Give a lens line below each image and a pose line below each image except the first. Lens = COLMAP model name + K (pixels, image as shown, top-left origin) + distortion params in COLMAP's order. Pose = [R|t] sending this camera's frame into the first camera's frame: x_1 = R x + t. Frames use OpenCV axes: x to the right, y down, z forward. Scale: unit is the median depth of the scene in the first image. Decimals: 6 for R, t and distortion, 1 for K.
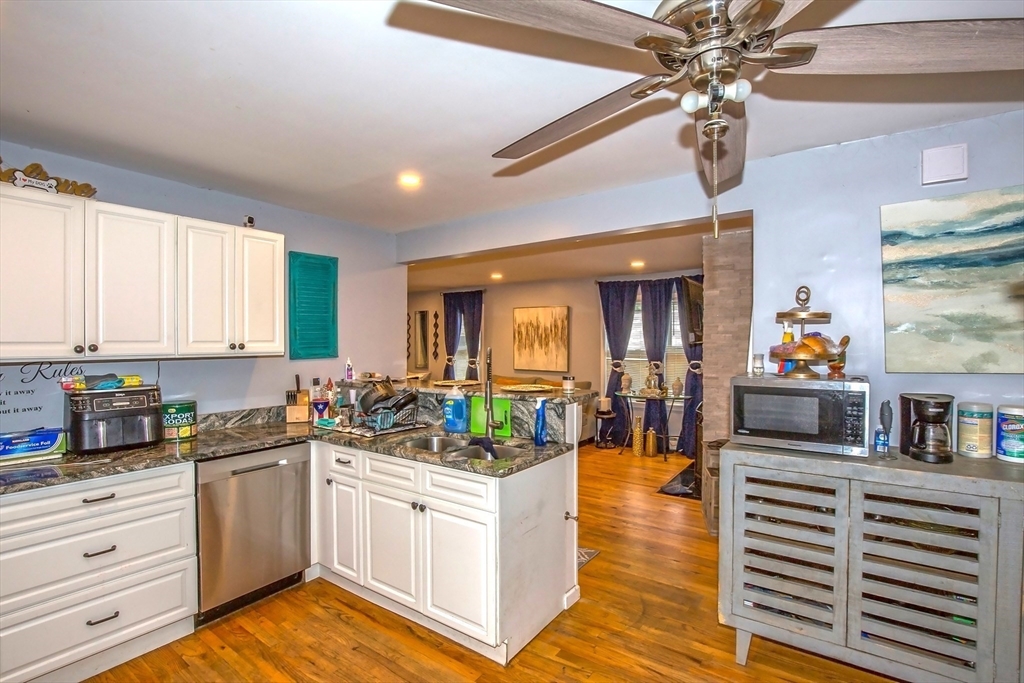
lens RADIAL K [[484.9, 0, 508.4], [0, 484.9, 343.6], [0, 0, 1]] dist [-0.027758, 0.000437]
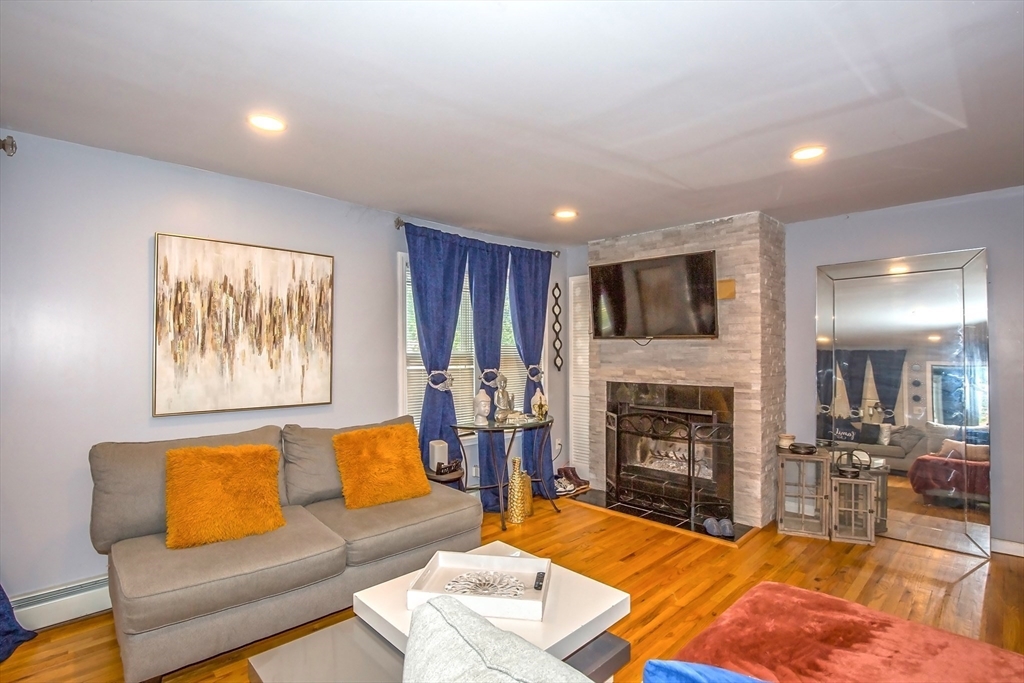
lens RADIAL K [[484.9, 0, 508.4], [0, 484.9, 343.6], [0, 0, 1]] dist [-0.027758, 0.000437]
pose [[0.191013, 0.011321, 0.981522, -0.755314], [0.006095, 0.999901, -0.012719, 0.027272], [-0.981569, 0.008412, 0.190925, 1.962532]]
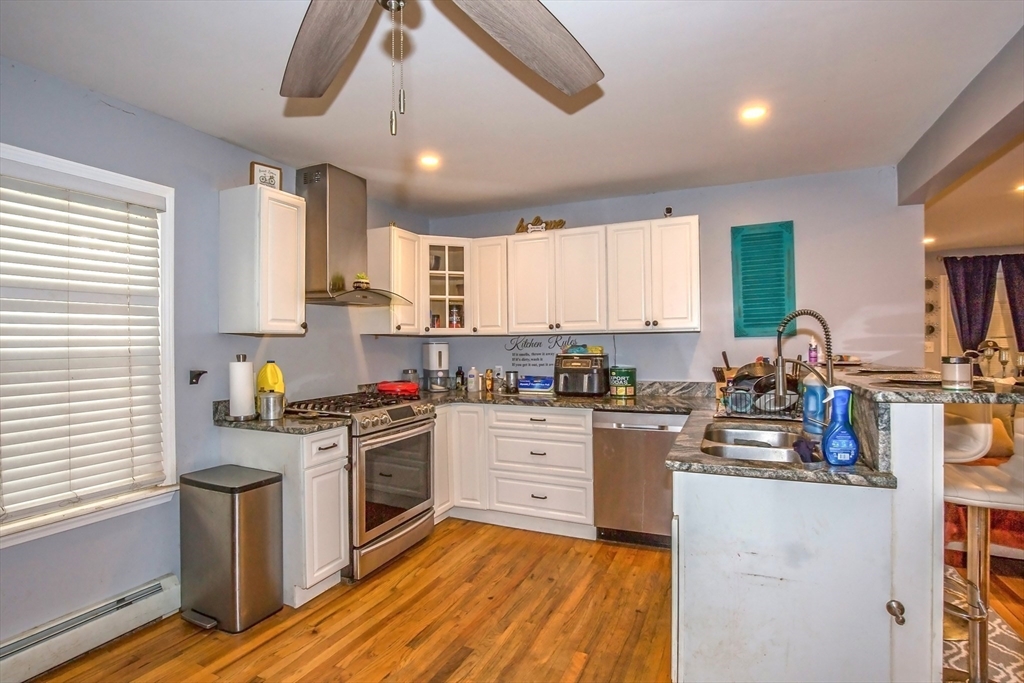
lens RADIAL K [[484.9, 0, 508.4], [0, 484.9, 343.6], [0, 0, 1]] dist [-0.027758, 0.000437]
pose [[0.195923, 0.002032, -0.980617, 0.514665], [0.005734, 0.999978, 0.003217, 0.049138], [0.980603, -0.006253, 0.195907, 0.432424]]
